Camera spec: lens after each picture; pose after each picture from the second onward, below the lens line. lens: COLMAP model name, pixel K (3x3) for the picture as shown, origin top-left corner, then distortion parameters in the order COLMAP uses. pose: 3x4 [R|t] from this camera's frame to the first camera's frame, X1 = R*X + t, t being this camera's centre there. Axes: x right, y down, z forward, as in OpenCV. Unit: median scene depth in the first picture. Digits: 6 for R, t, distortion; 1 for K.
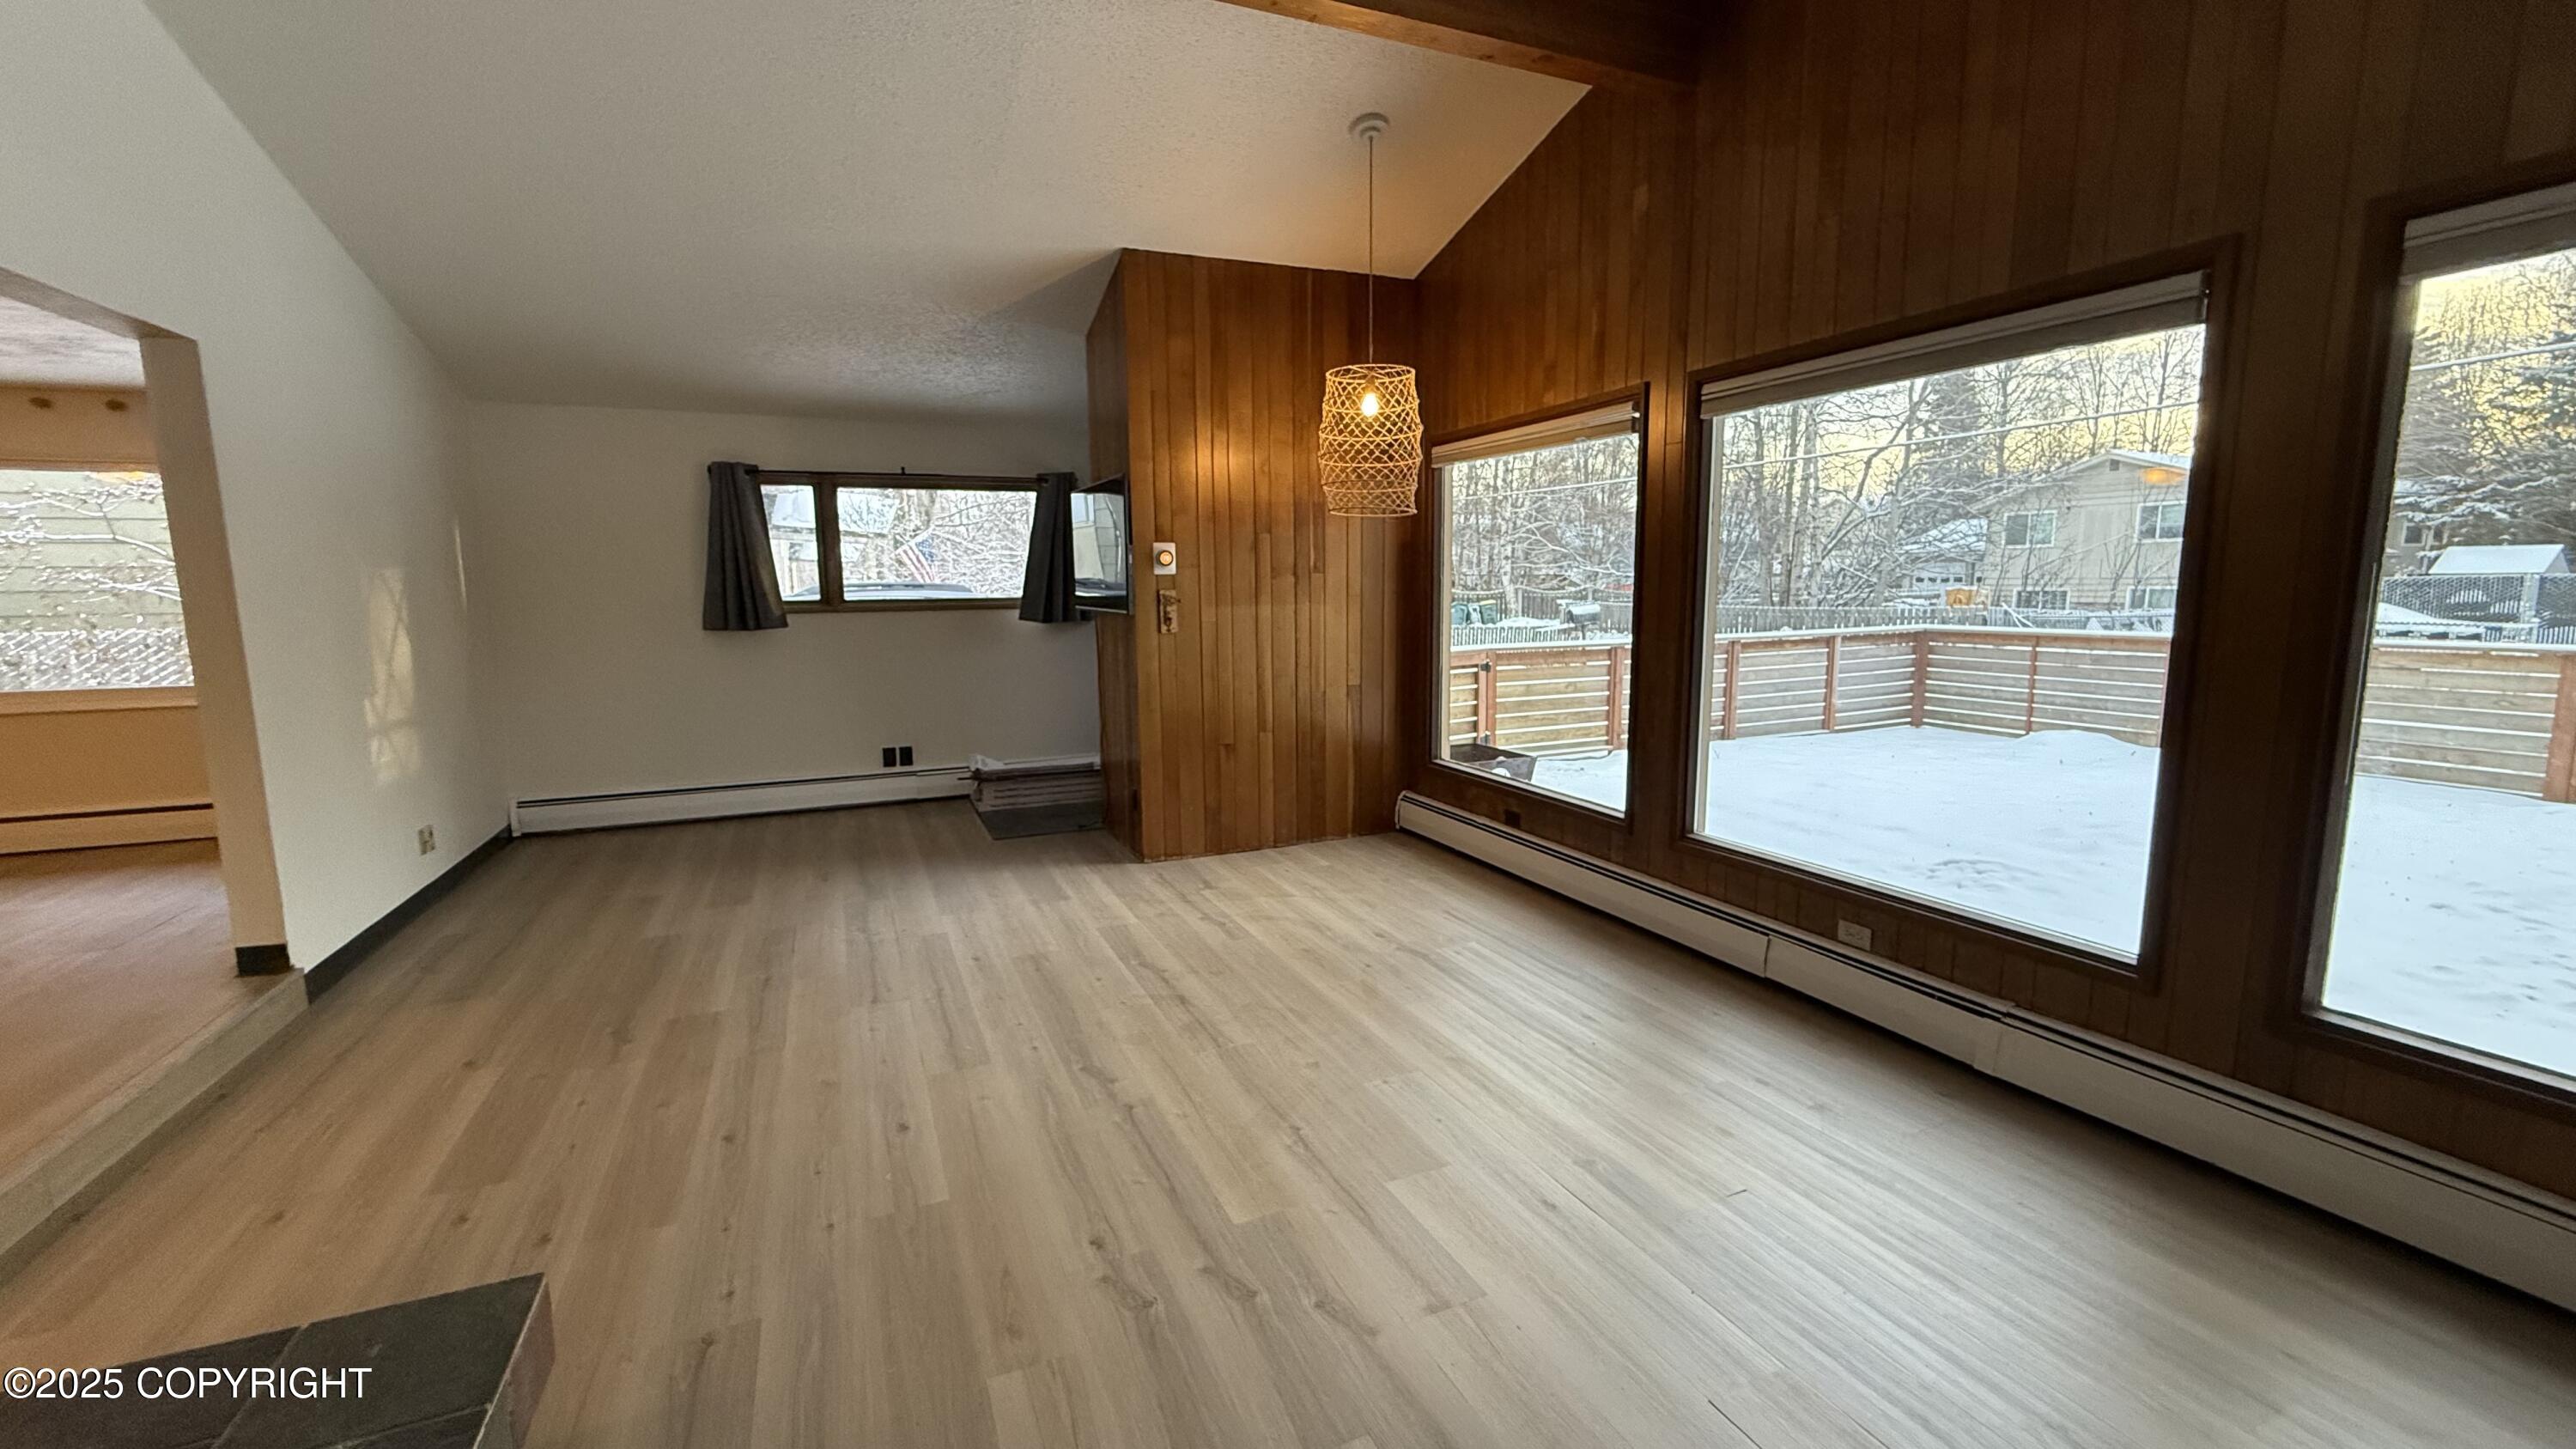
lens RADIAL K [[1016.2, 0, 1294.5], [0, 1016.2, 724.6], [0, 0, 1]] dist [0.004451, 0.000077]
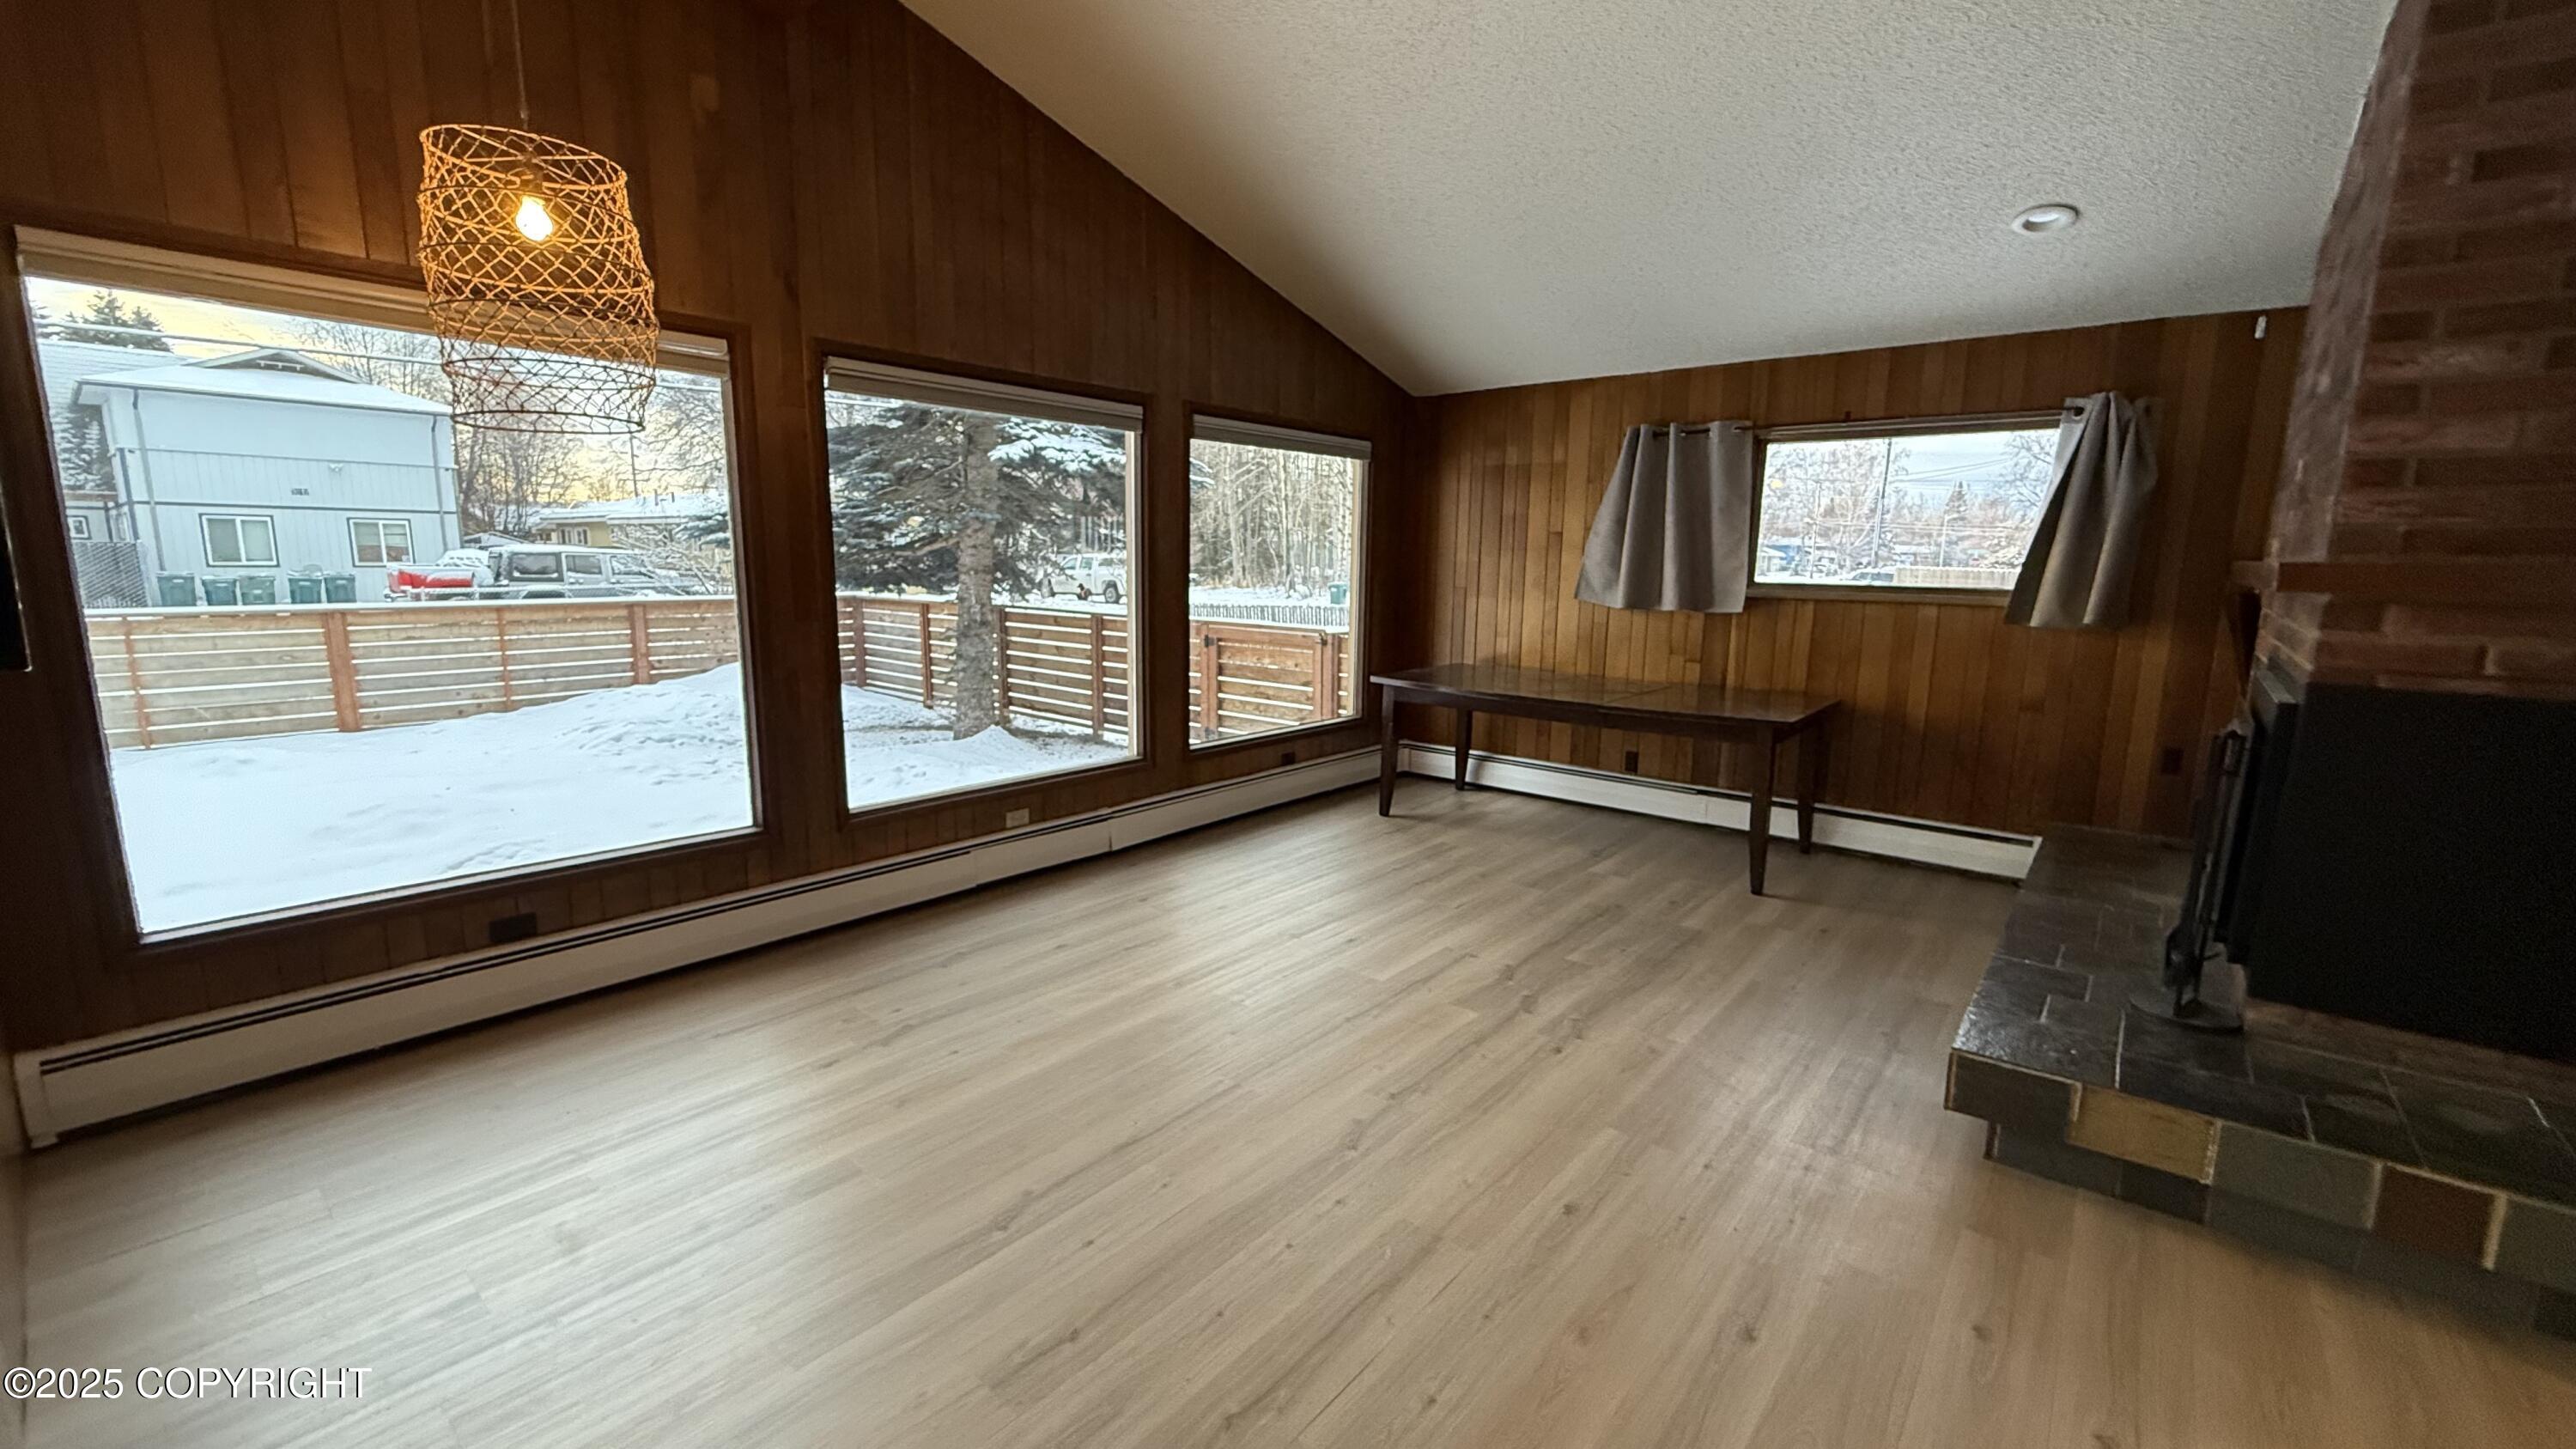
lens RADIAL K [[1016.2, 0, 1291.7], [0, 1016.2, 702.1], [0, 0, 1]] dist [0.004451, 0.000077]
pose [[-0.433881, -0.123878, 0.892413, -0.730462], [0.110606, 0.975687, 0.189213, -0.147119], [-0.894155, 0.180802, -0.409631, 1.095009]]
